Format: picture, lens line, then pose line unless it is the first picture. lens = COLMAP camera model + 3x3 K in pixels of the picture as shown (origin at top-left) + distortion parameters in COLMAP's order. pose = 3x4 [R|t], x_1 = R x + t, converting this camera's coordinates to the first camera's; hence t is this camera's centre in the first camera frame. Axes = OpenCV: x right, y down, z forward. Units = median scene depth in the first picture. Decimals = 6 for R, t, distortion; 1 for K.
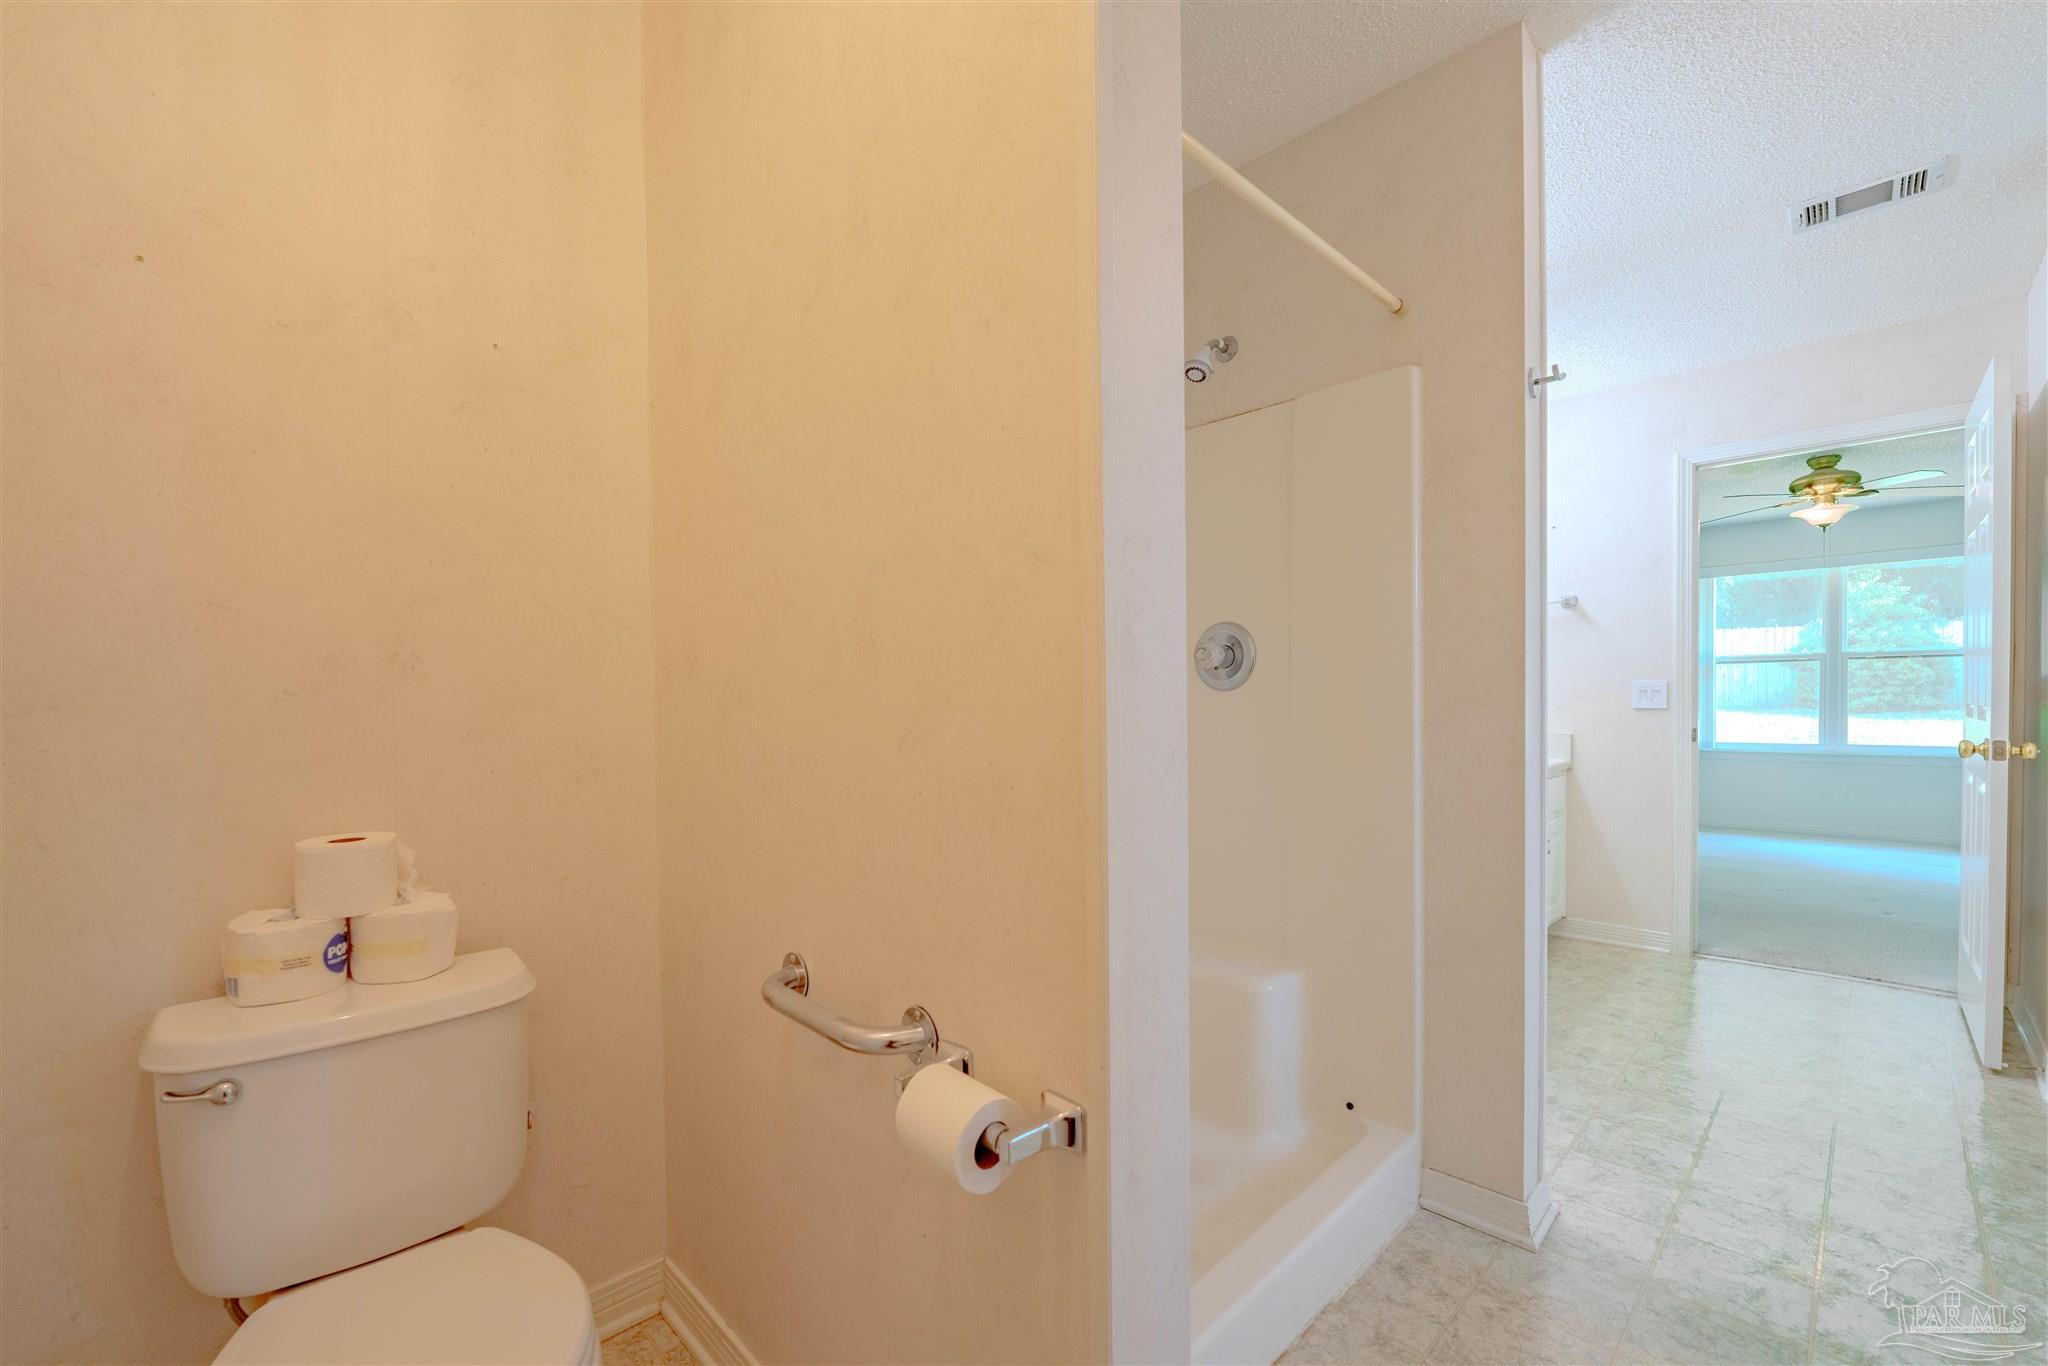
lens RADIAL K [[838.5, 0, 1021.7], [0, 838.5, 699.2], [0, 0, 1]] dist [-0.007026, -0.000162]
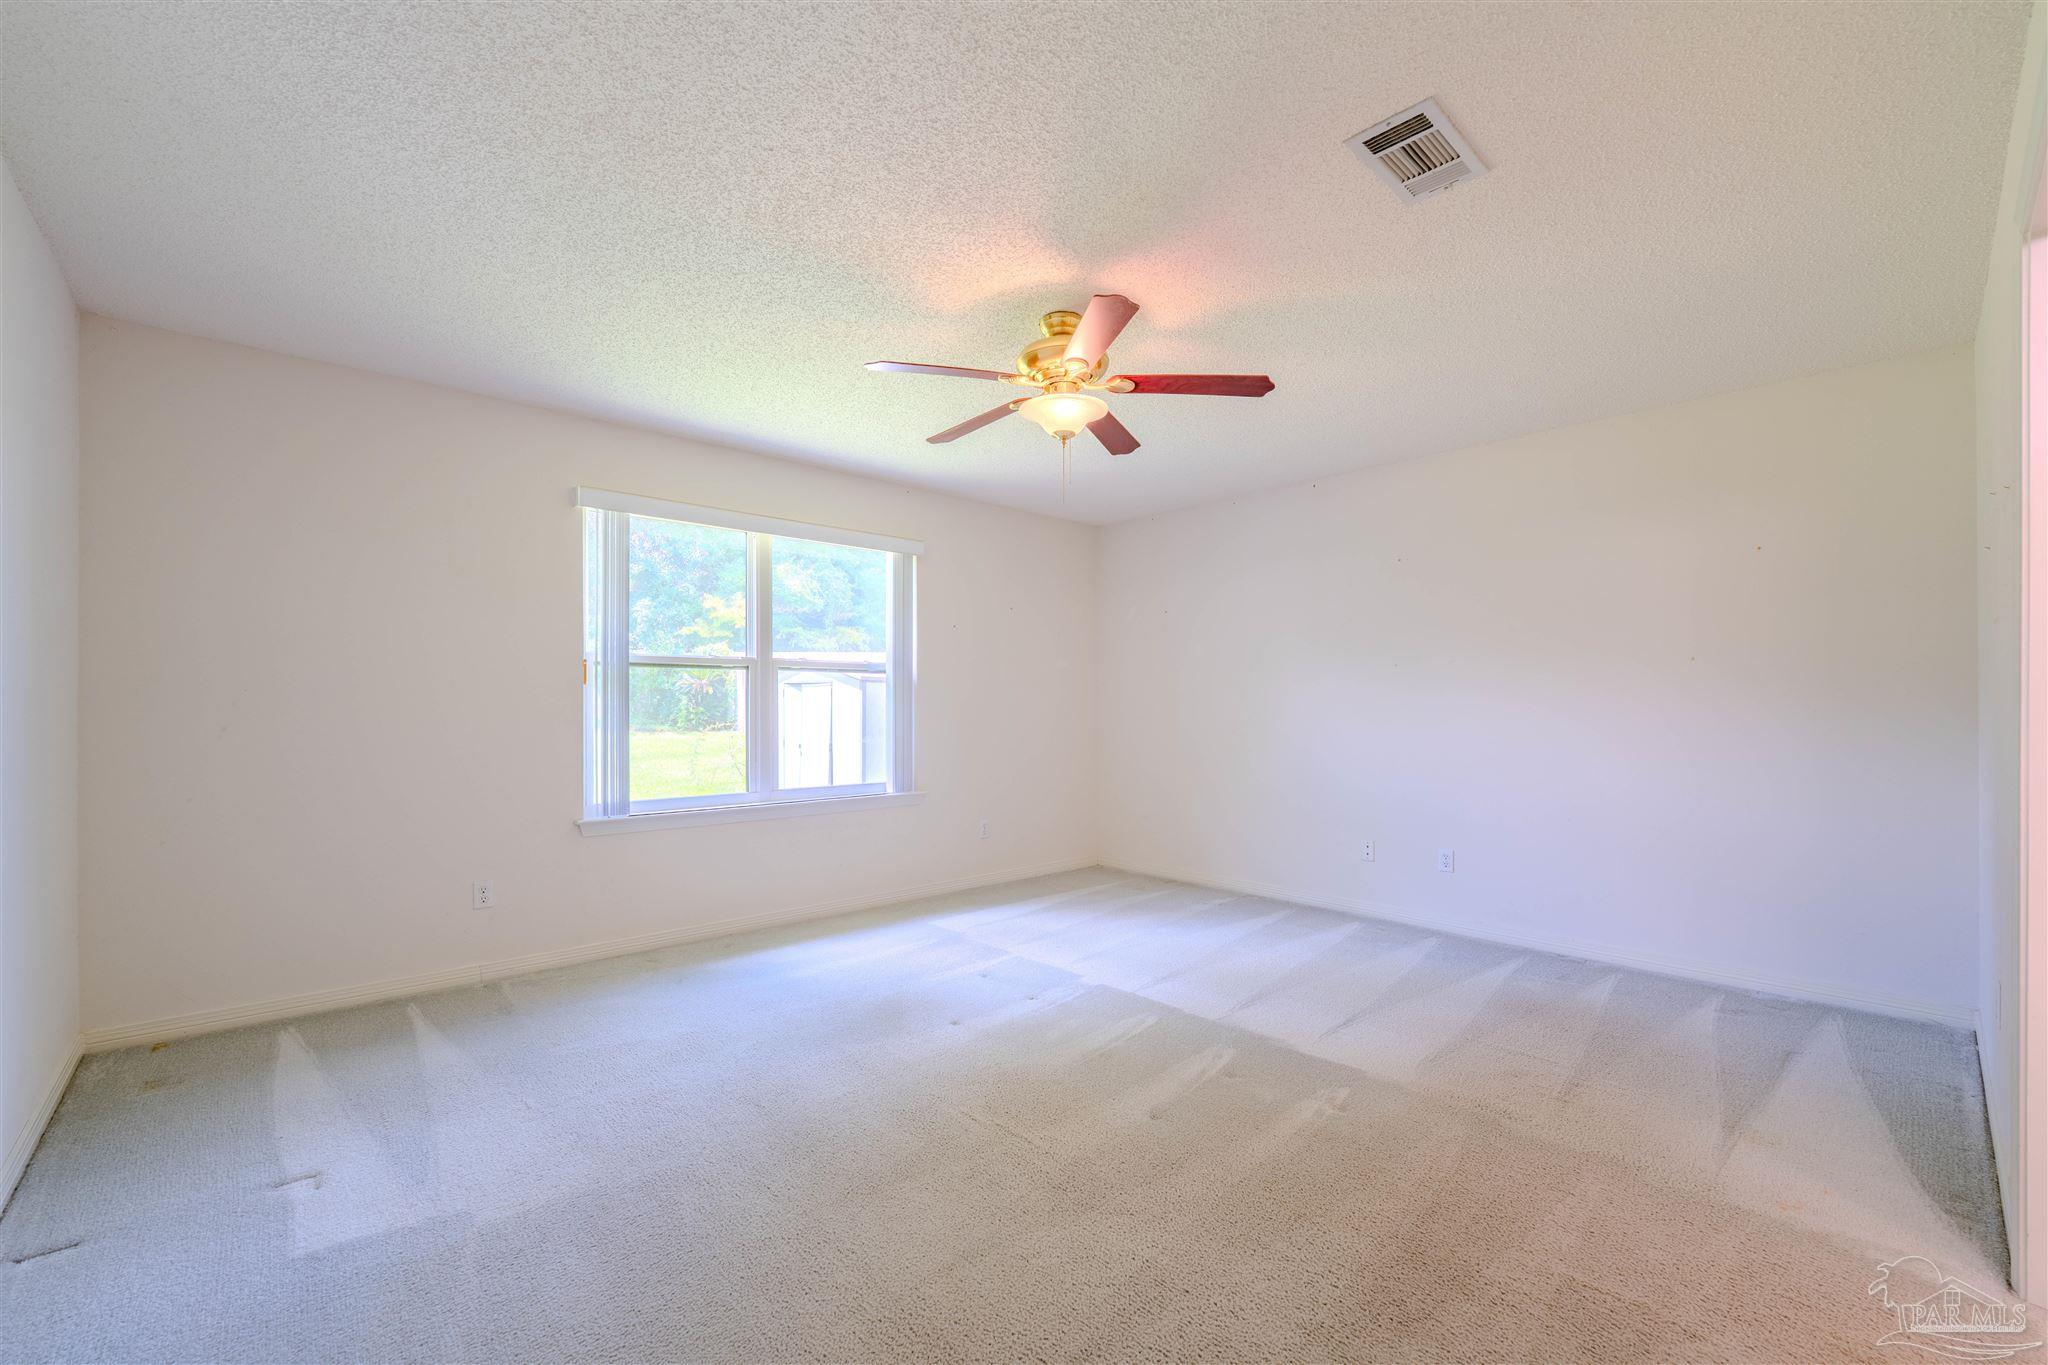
lens RADIAL K [[838.5, 0, 1021.5], [0, 838.5, 697.3], [0, 0, 1]] dist [-0.007026, -0.000162]
pose [[0.047747, 0.008722, 0.998821, 0.294078], [-0.004410, 0.999954, -0.008521, -0.018451], [-0.998850, -0.003998, 0.047783, 0.749898]]
